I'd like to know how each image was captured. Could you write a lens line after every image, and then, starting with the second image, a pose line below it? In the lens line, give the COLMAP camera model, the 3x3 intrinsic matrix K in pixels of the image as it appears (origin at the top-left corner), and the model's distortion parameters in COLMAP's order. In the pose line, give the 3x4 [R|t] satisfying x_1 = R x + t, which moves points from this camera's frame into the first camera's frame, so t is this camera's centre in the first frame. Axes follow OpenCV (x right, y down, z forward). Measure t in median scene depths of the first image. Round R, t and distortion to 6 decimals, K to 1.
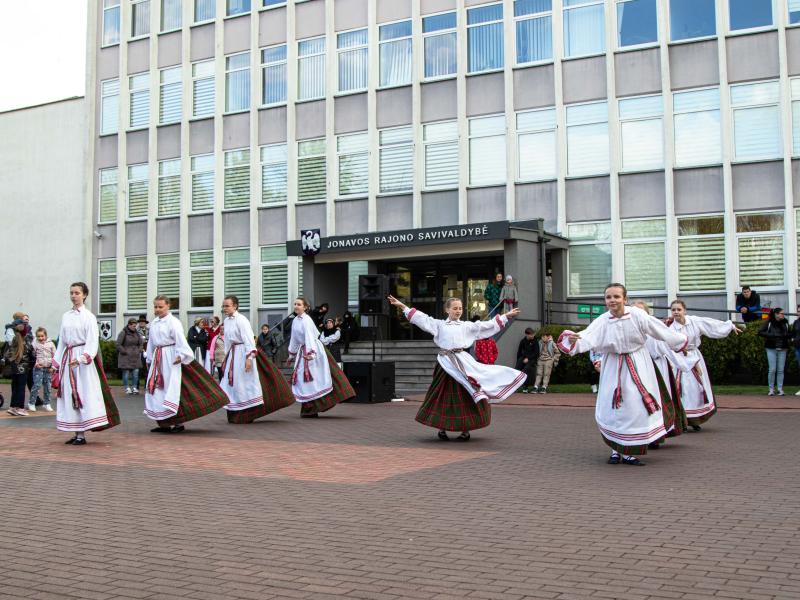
lens RADIAL K [[1024.7, 0, 394.7], [0, 1024.7, 285.0], [0, 0, 1]] dist [-0.102979, 0.000000]
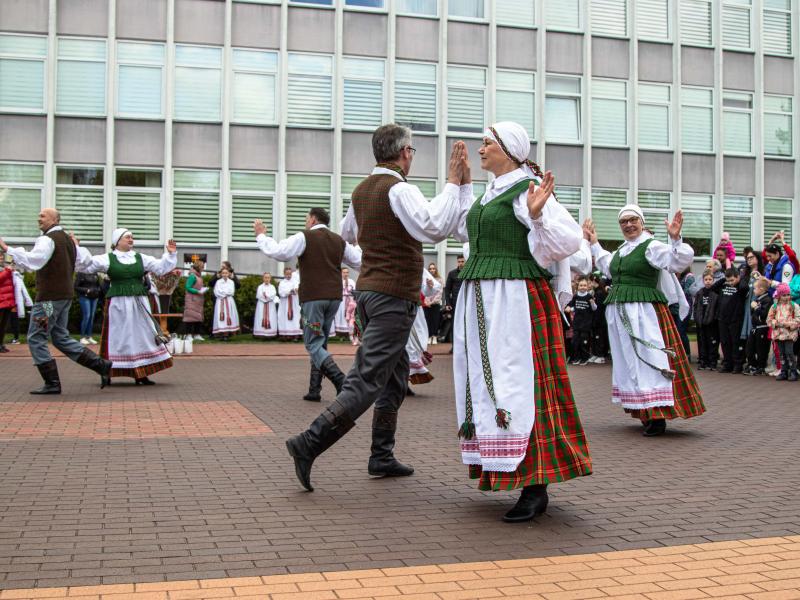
lens RADIAL K [[984.6, 0, 401.1], [0, 984.6, 300.6], [0, 0, 1]] dist [-0.106869, 0.000000]
pose [[0.690747, 0.012734, 0.722985, -0.172528], [-0.059583, 0.997447, 0.039357, 0.007602], [-0.720638, -0.070263, 0.689742, 0.104711]]
